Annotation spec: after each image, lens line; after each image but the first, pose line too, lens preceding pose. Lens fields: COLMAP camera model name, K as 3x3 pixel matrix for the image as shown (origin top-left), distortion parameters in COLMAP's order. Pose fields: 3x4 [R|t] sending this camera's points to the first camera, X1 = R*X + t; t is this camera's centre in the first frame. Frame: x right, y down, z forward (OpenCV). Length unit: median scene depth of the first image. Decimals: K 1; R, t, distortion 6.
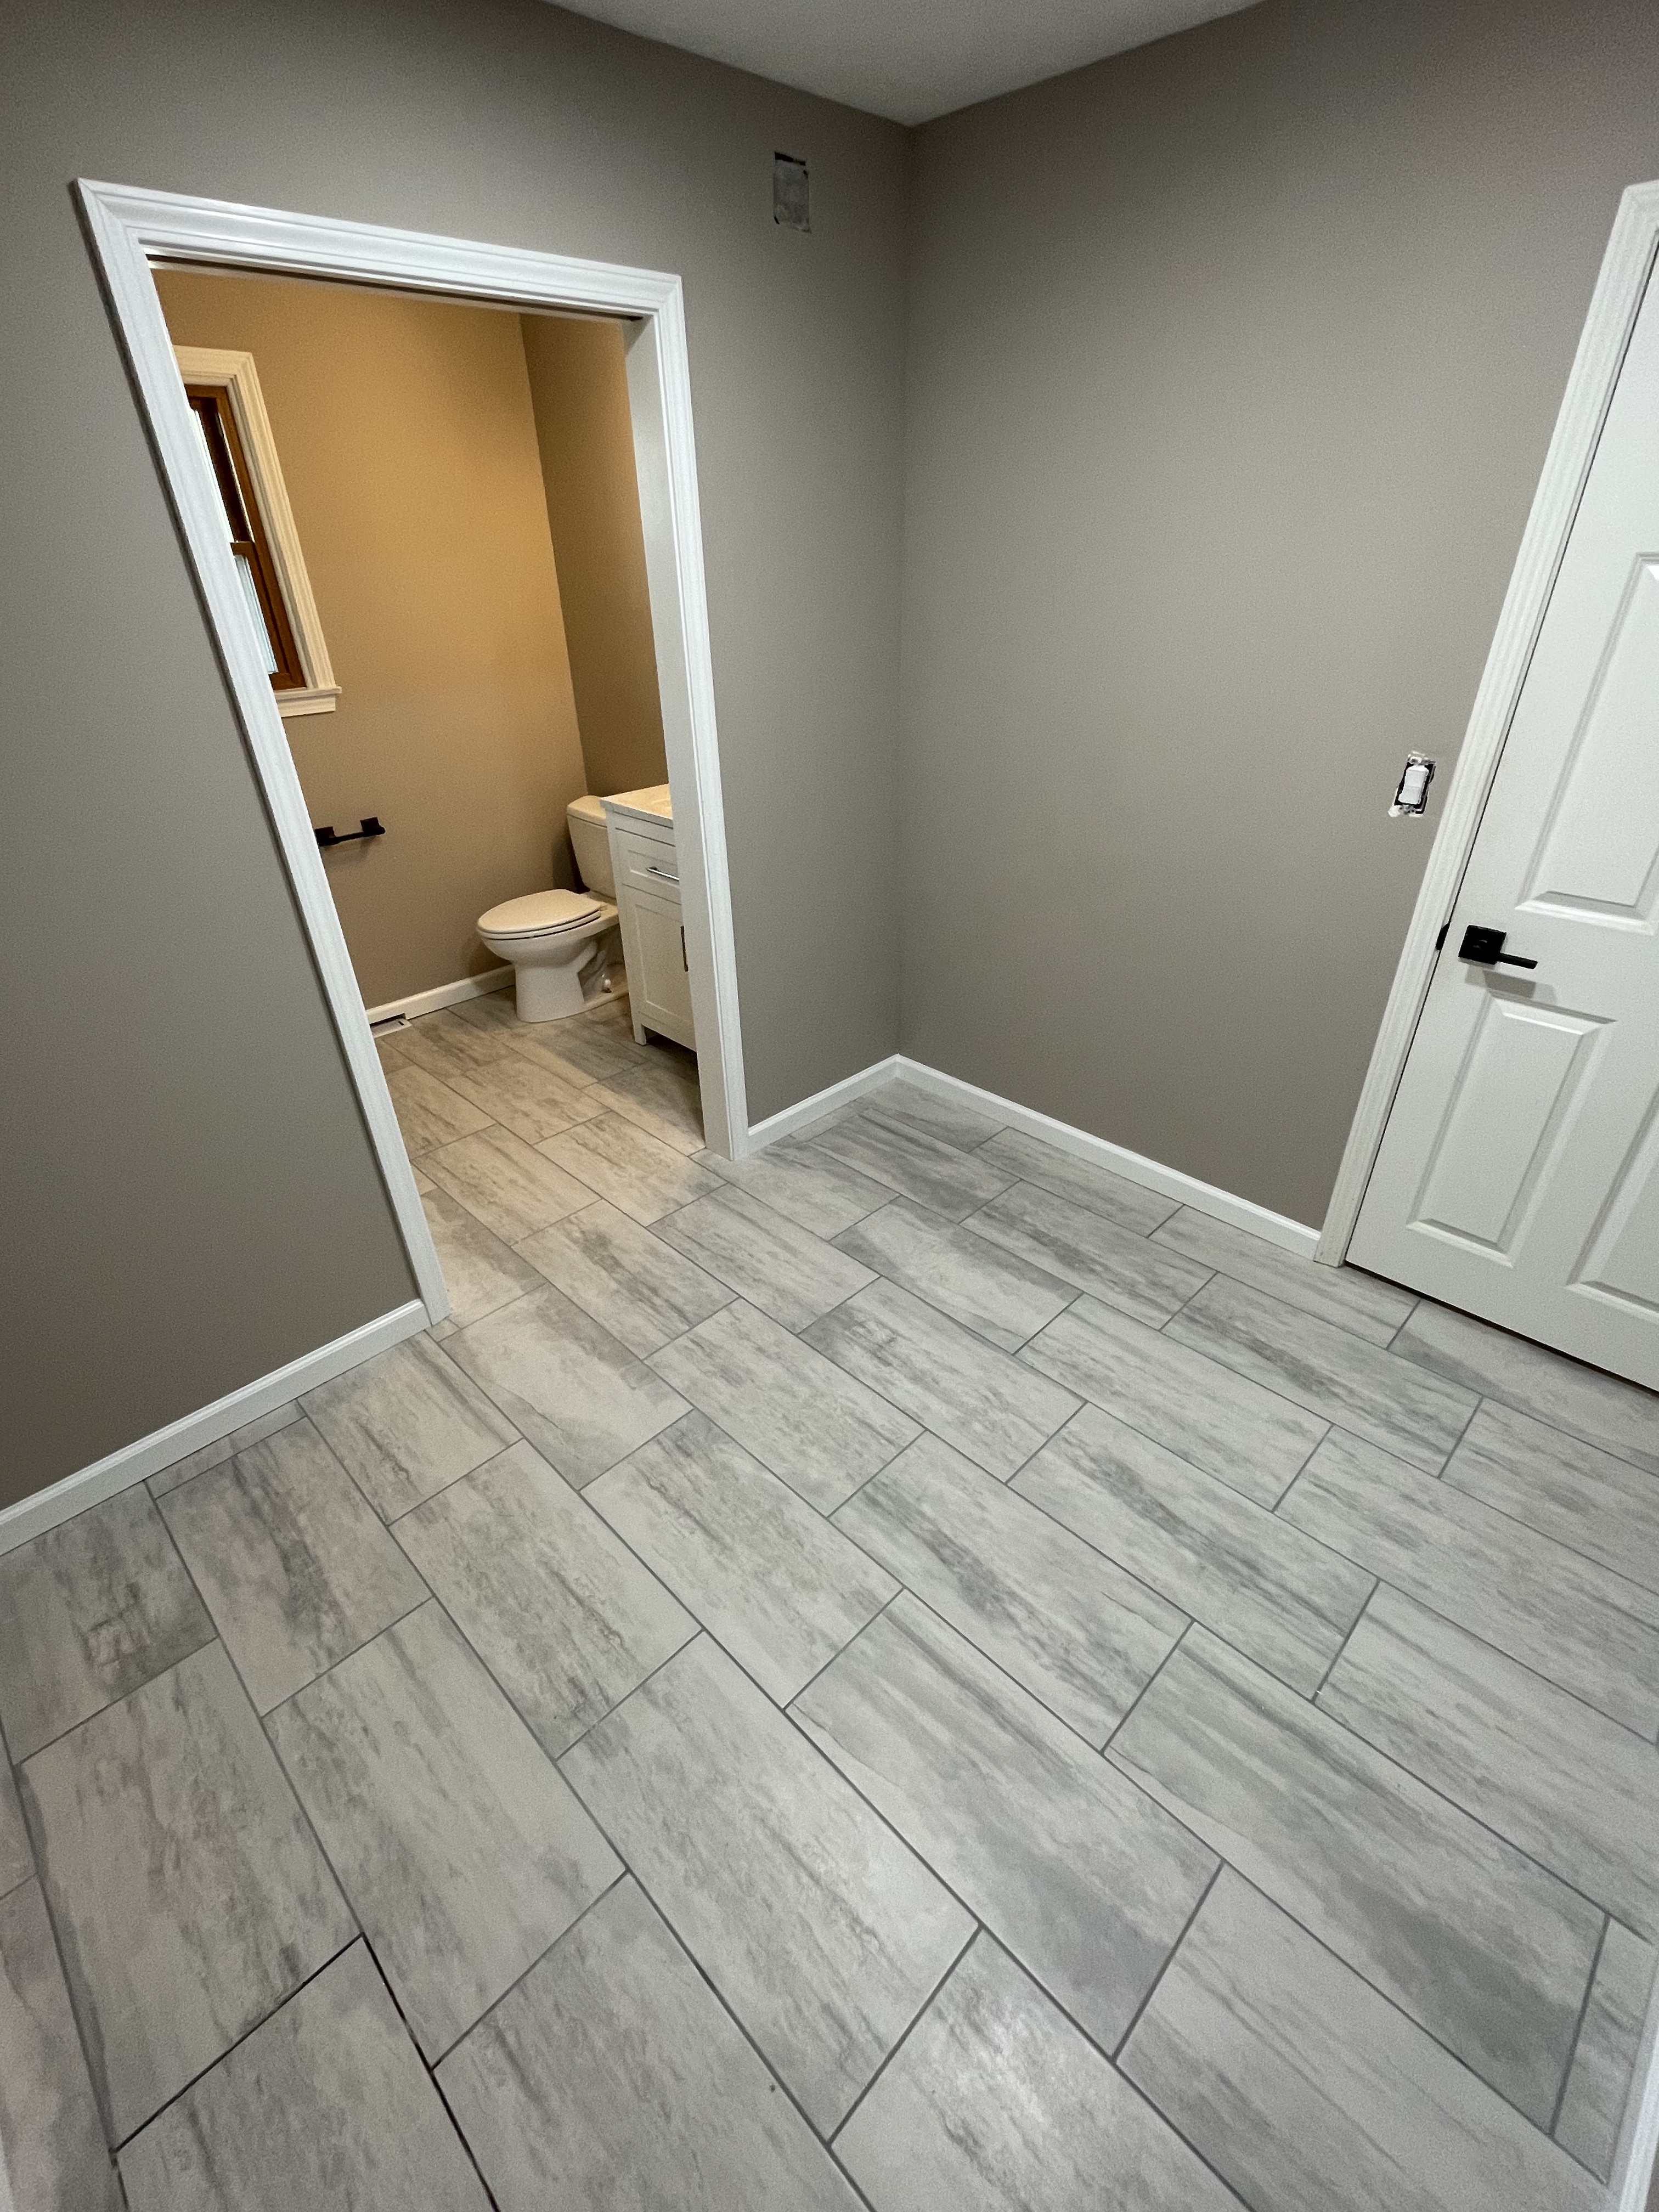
lens RADIAL K [[983.0, 0, 834.2], [0, 983.0, 1097.8], [0, 0, 1]] dist [-0.000584, -0.000414]
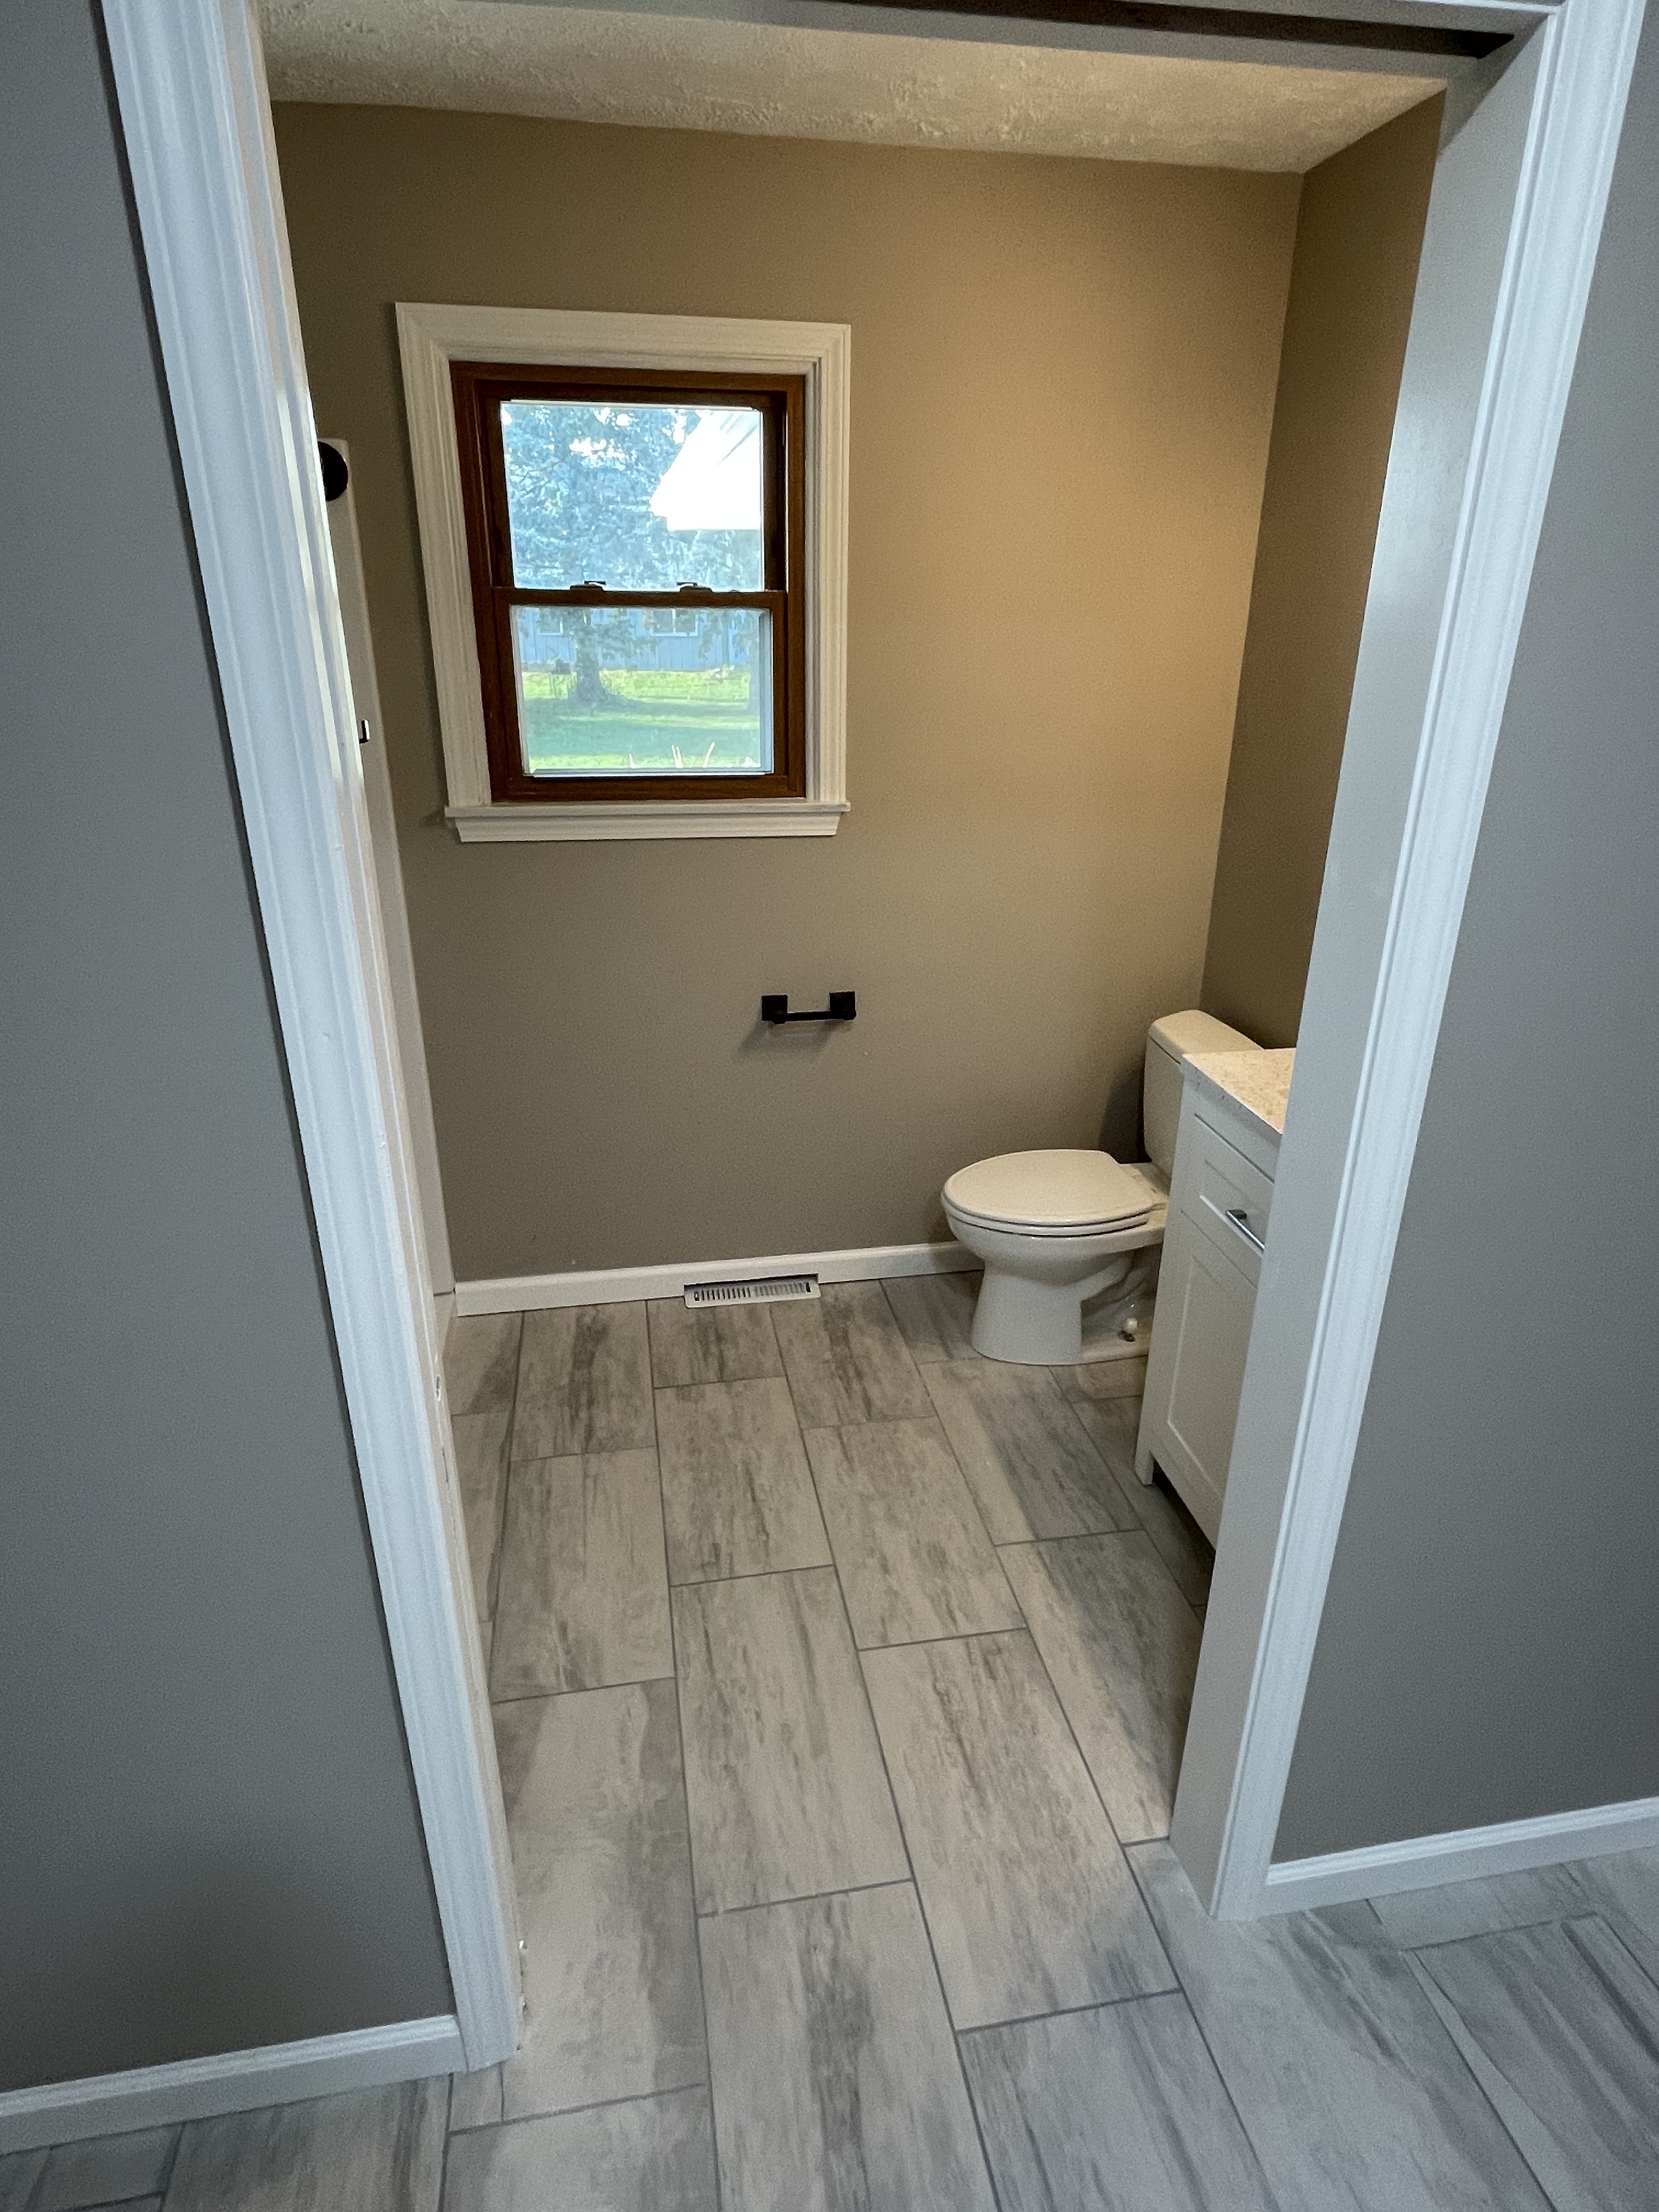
lens RADIAL K [[1217.1, 0, 829.5], [0, 1217.1, 1106.0], [0, 0, 1]] dist [-0.005355, -0.000793]
pose [[0.819752, 0.239853, -0.520075, -0.062304], [-0.306553, 0.950804, -0.044694, -0.264437], [0.483769, 0.196068, 0.852951, 0.487105]]
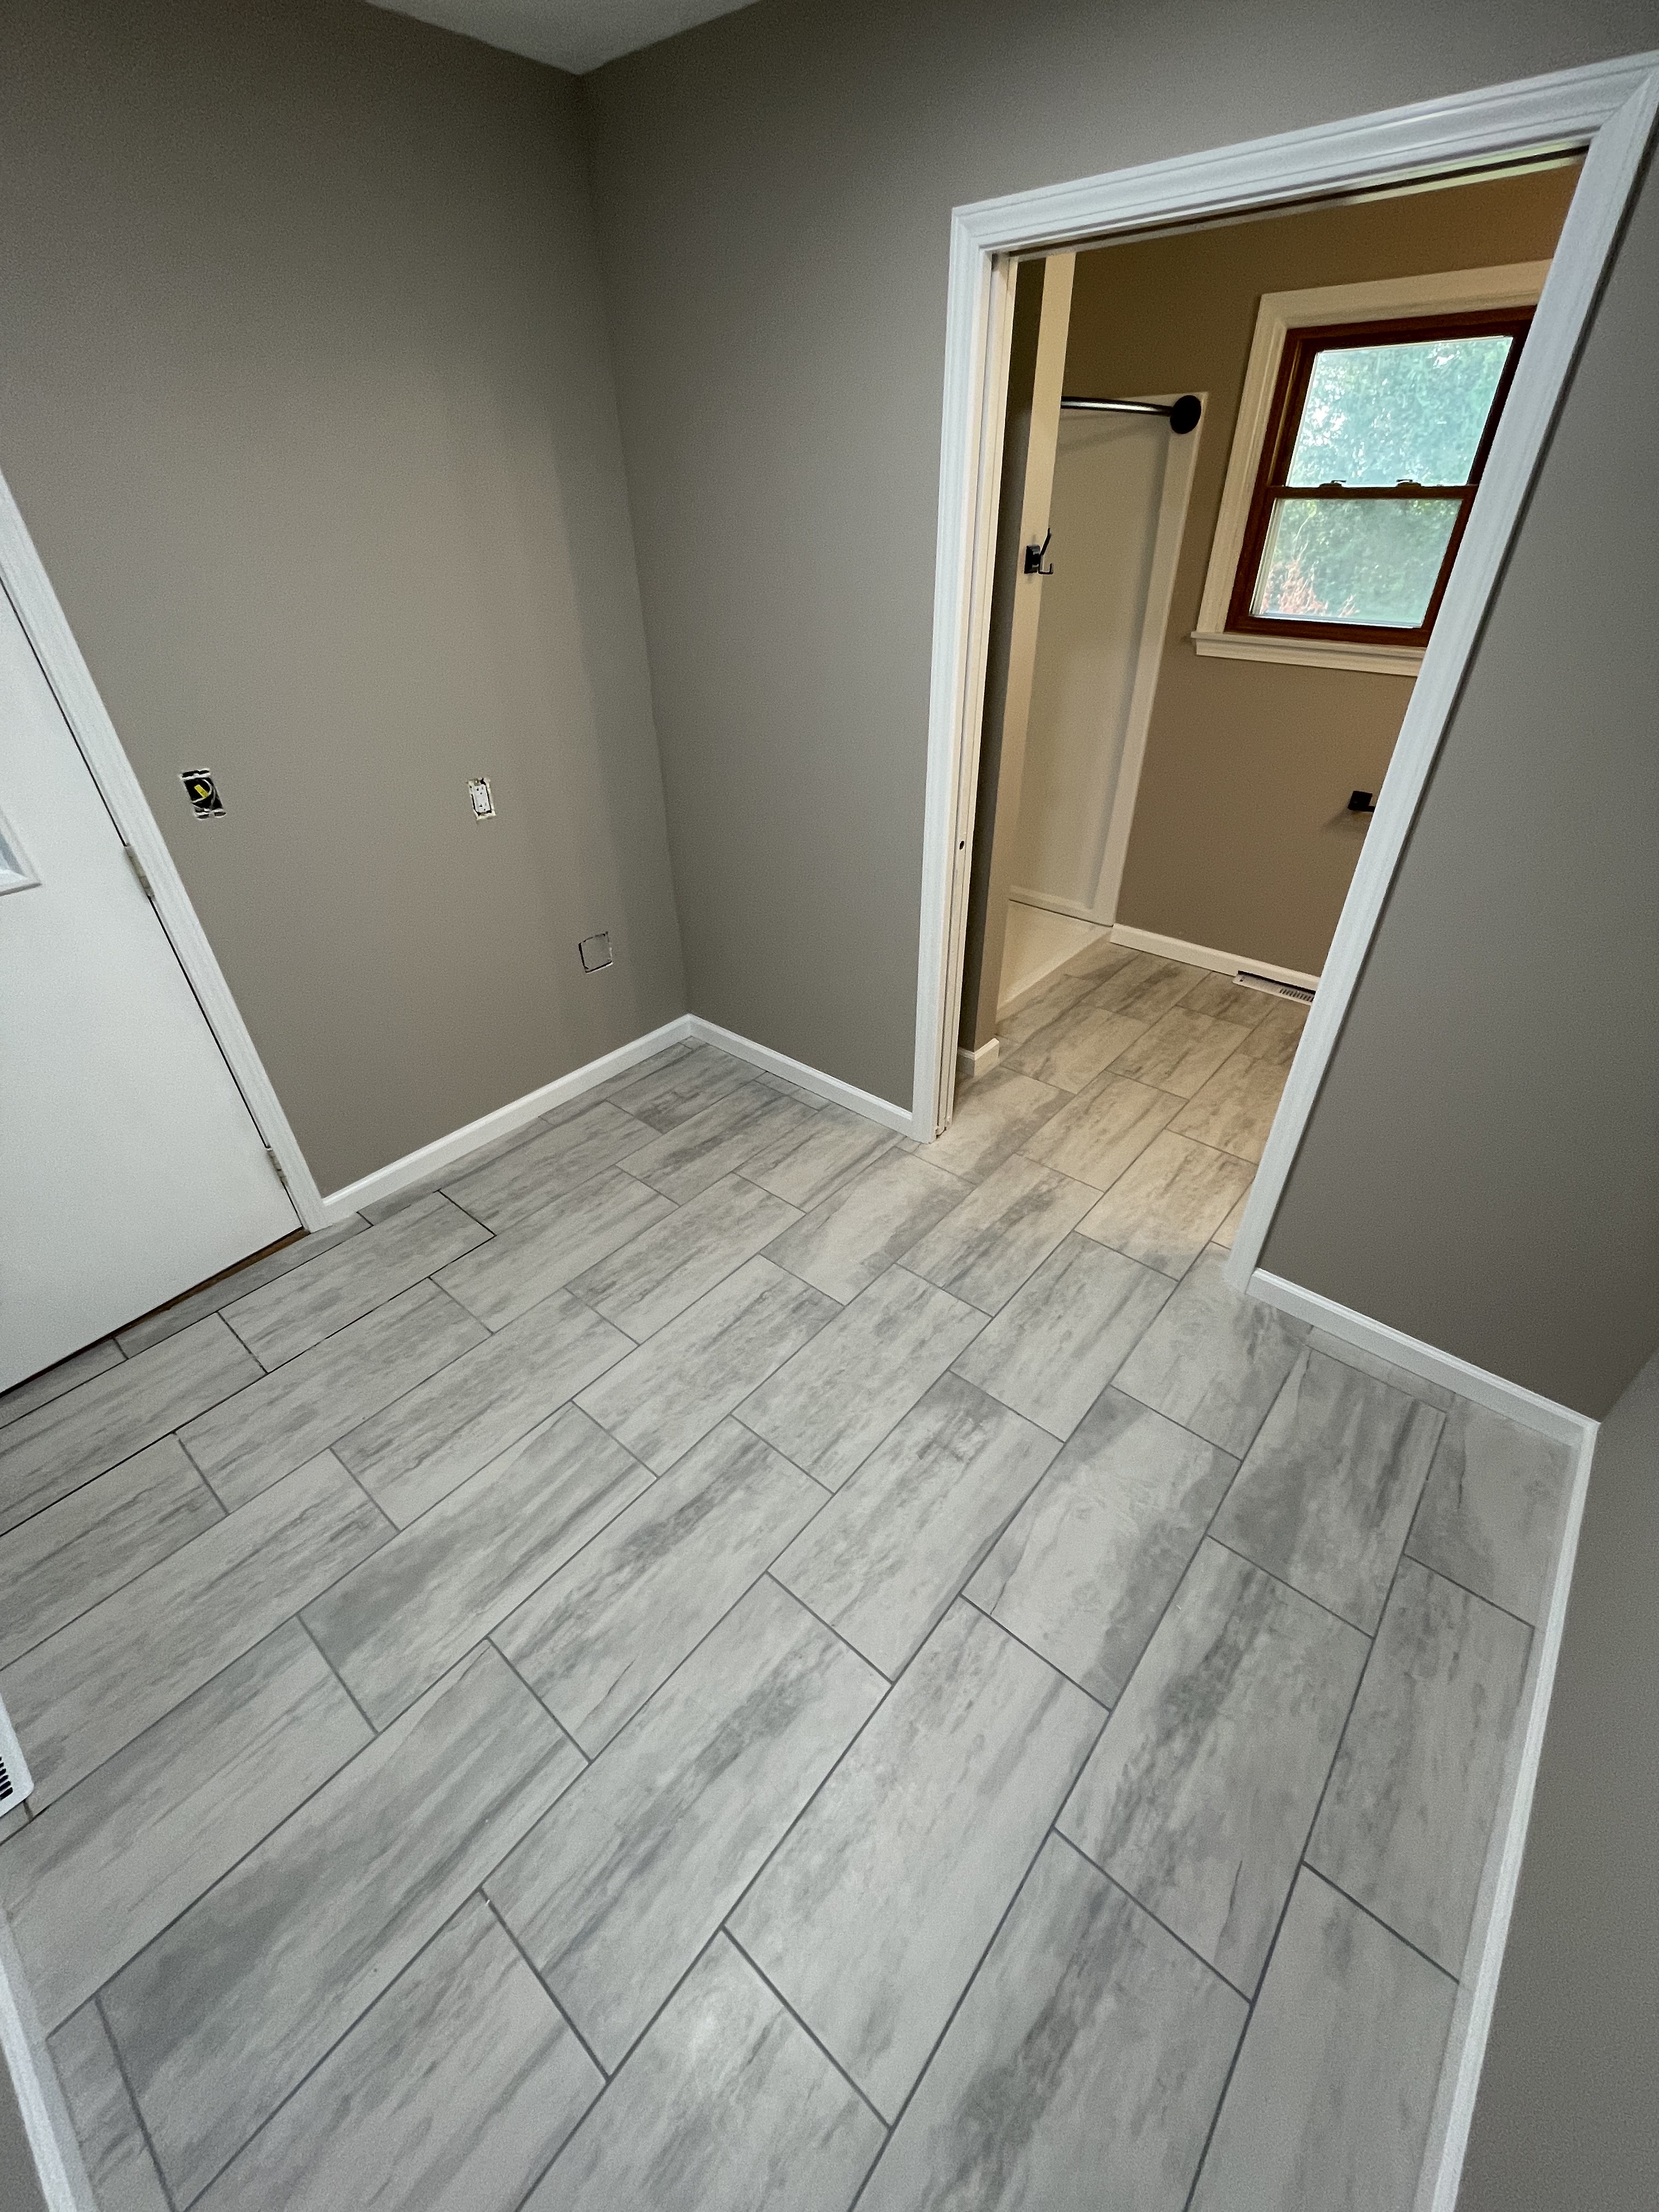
lens RADIAL K [[897.1, 0, 829.5], [0, 897.1, 1106.0], [0, 0, 1]] dist [-0.002439, -0.000132]
pose [[0.078989, 0.582591, -0.808918, 0.517289], [-0.490767, 0.729034, 0.477134, -0.313242], [0.867703, 0.359302, 0.343503, 0.503822]]
